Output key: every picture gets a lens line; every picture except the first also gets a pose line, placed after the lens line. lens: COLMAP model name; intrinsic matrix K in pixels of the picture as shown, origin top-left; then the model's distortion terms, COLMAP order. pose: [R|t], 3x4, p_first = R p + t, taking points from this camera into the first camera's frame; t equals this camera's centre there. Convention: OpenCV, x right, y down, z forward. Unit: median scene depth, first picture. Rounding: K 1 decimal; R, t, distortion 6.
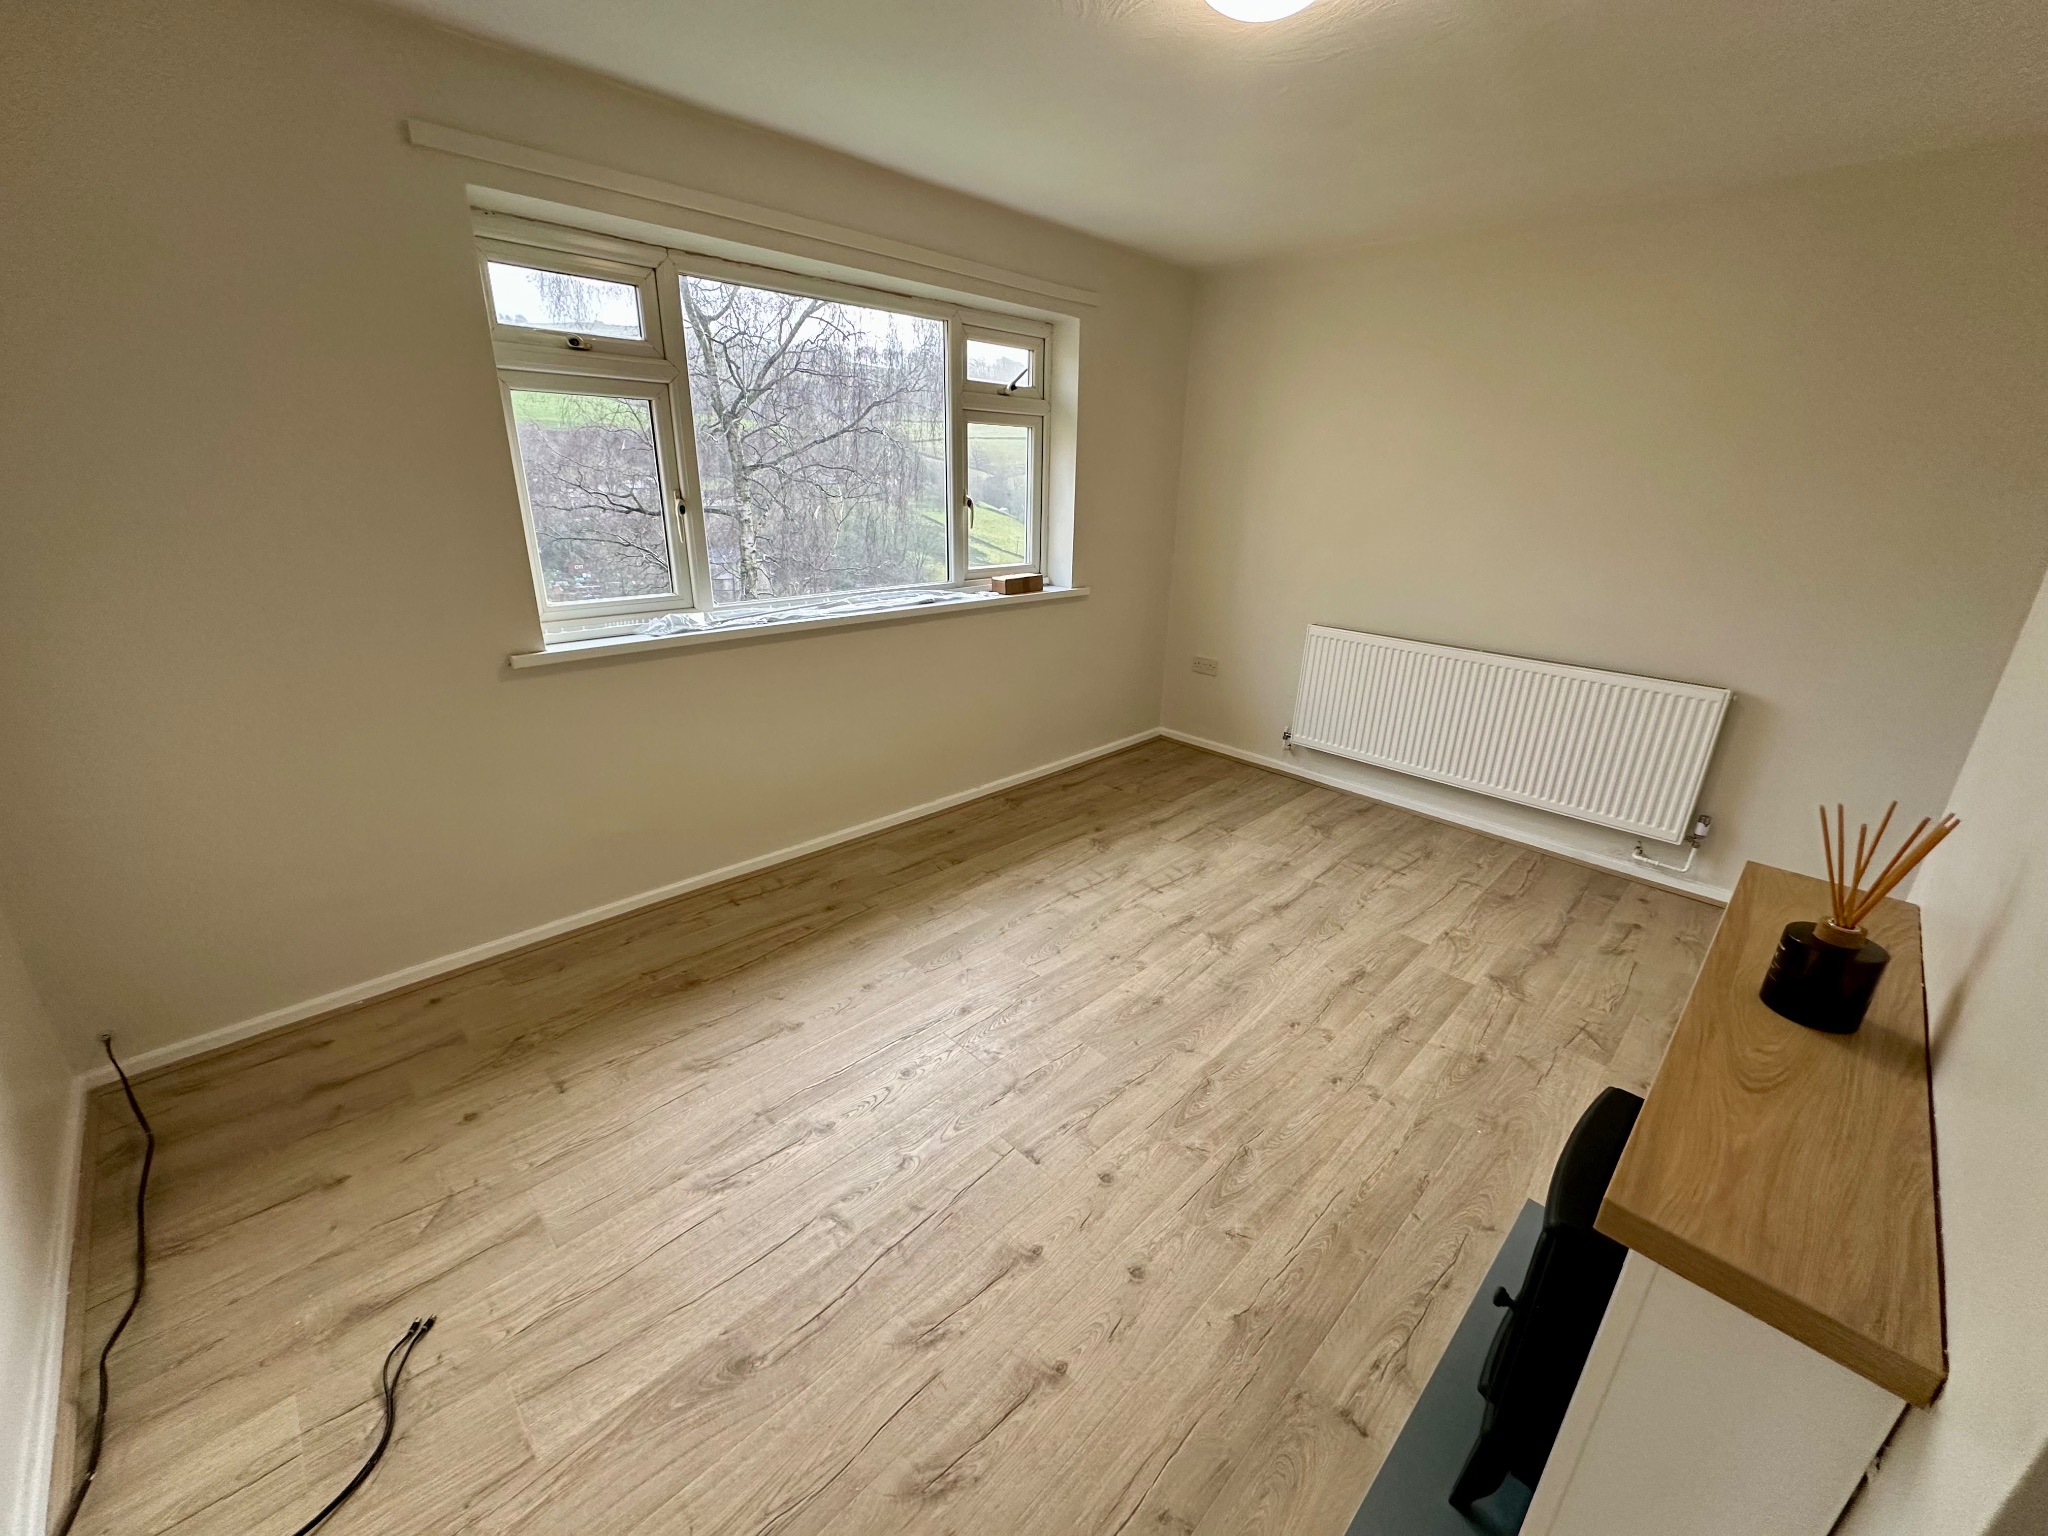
lens RADIAL K [[808.9, 0, 1019.6], [0, 808.9, 768.2], [0, 0, 1]] dist [-0.001641, 0.000265]
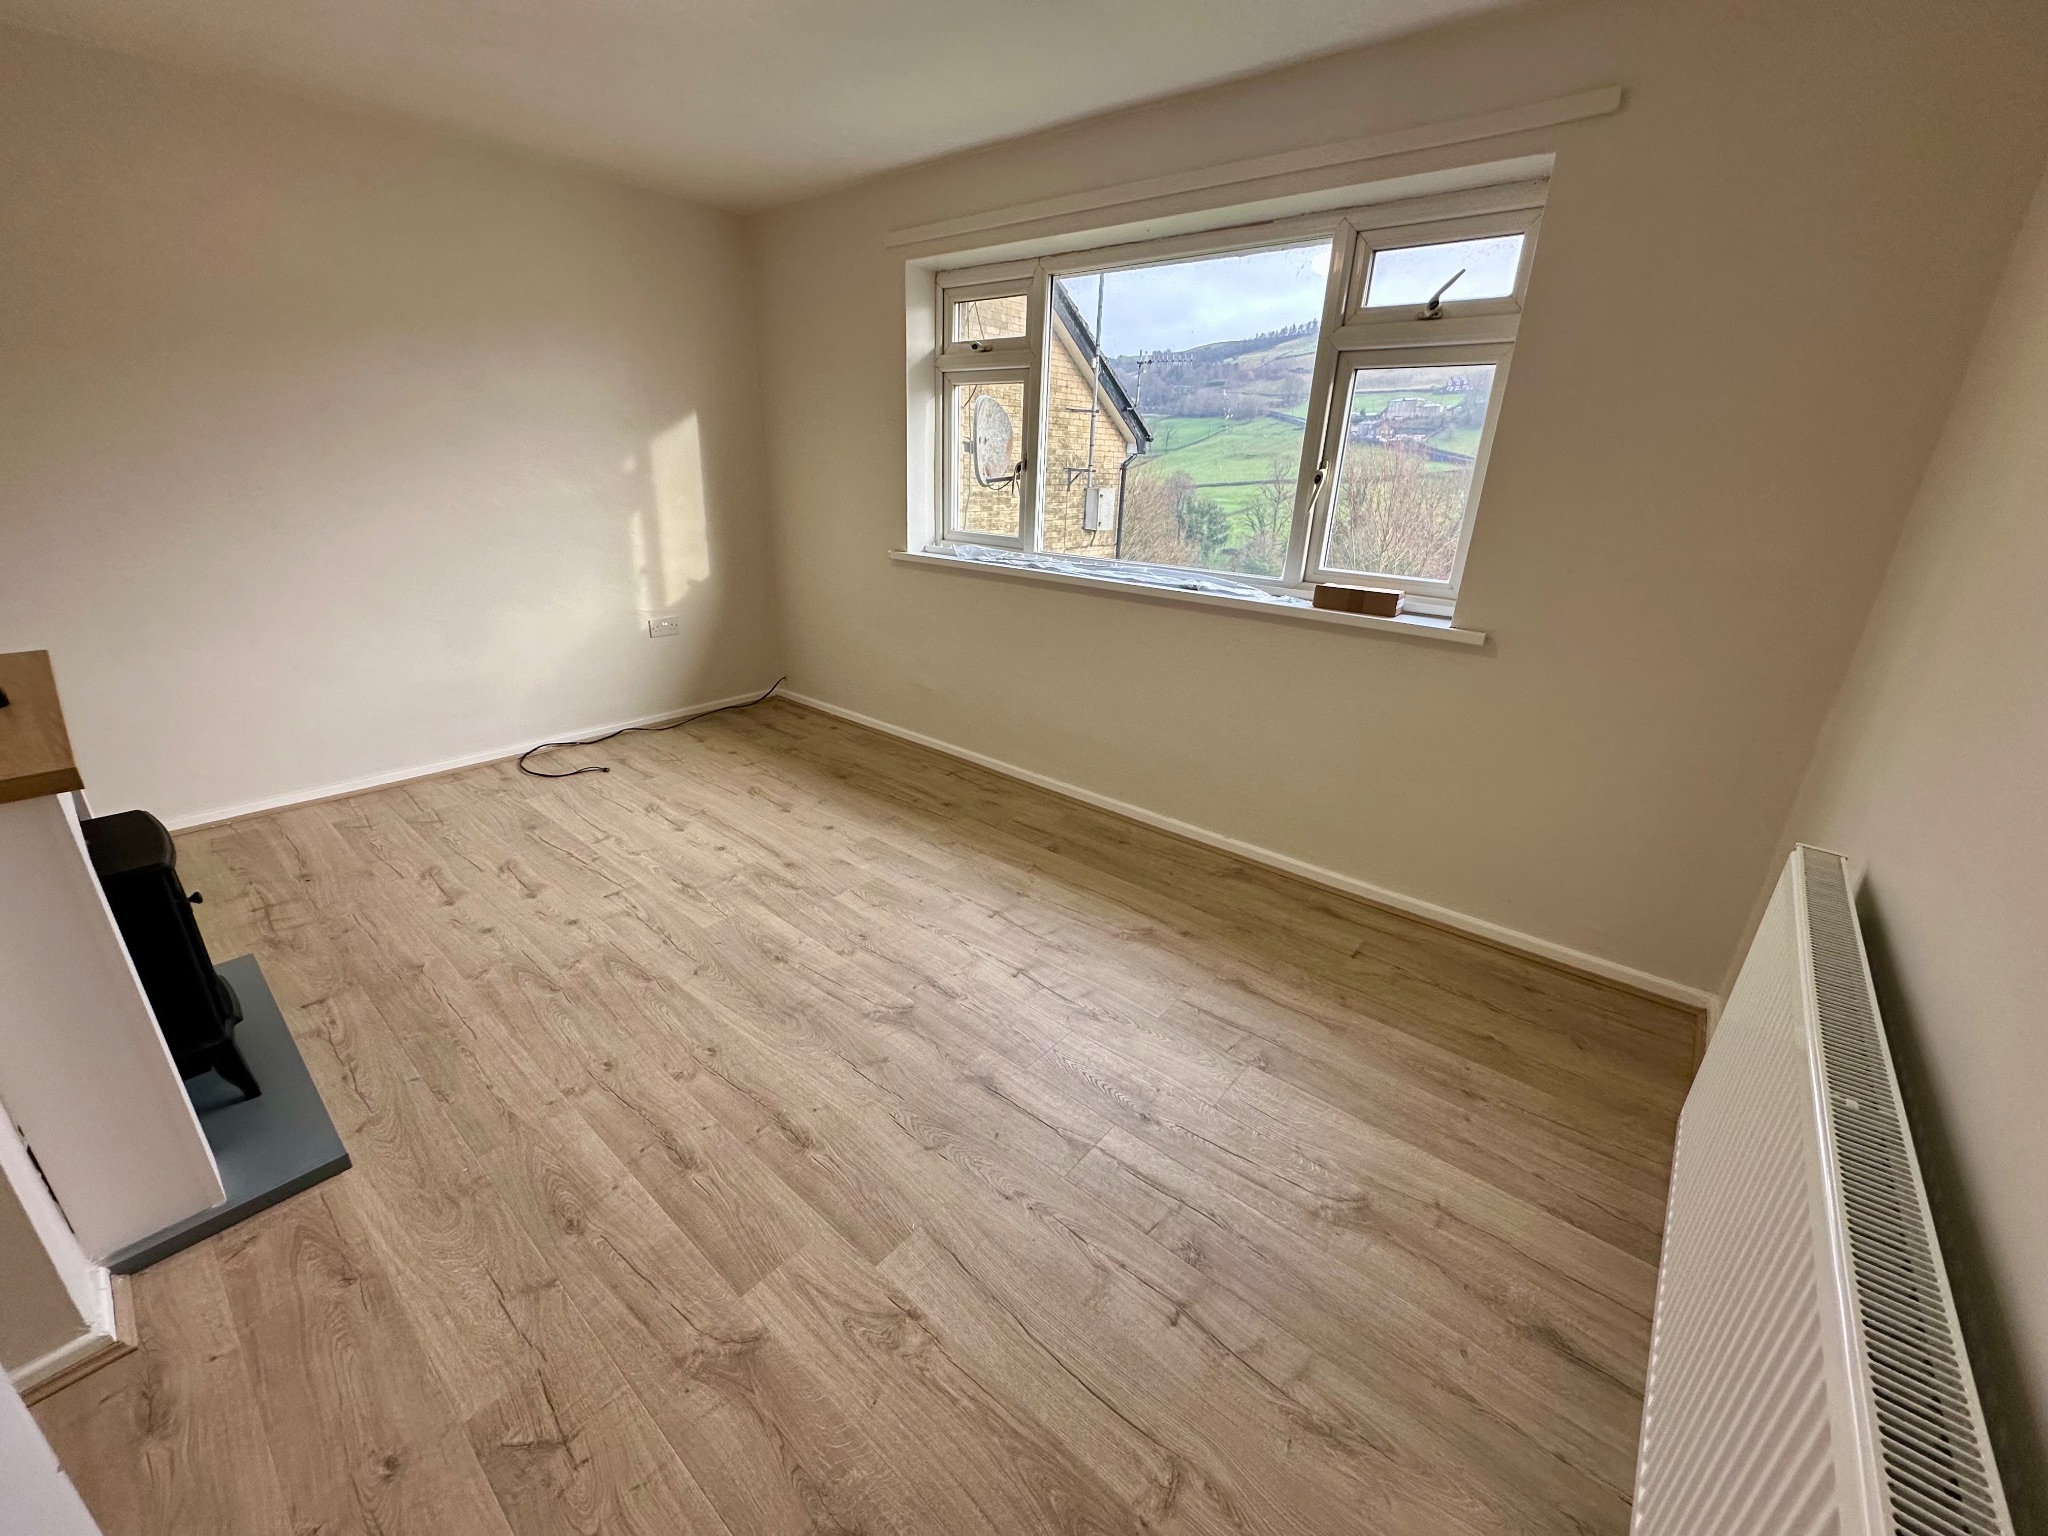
lens RADIAL K [[808.9, 0, 1020.3], [0, 808.9, 762.4], [0, 0, 1]] dist [-0.001641, 0.000265]
pose [[0.098408, 0.329875, -0.938881, 0.966129], [-0.372723, 0.887005, 0.272582, -0.271137], [0.922710, 0.323118, 0.210240, 0.930580]]
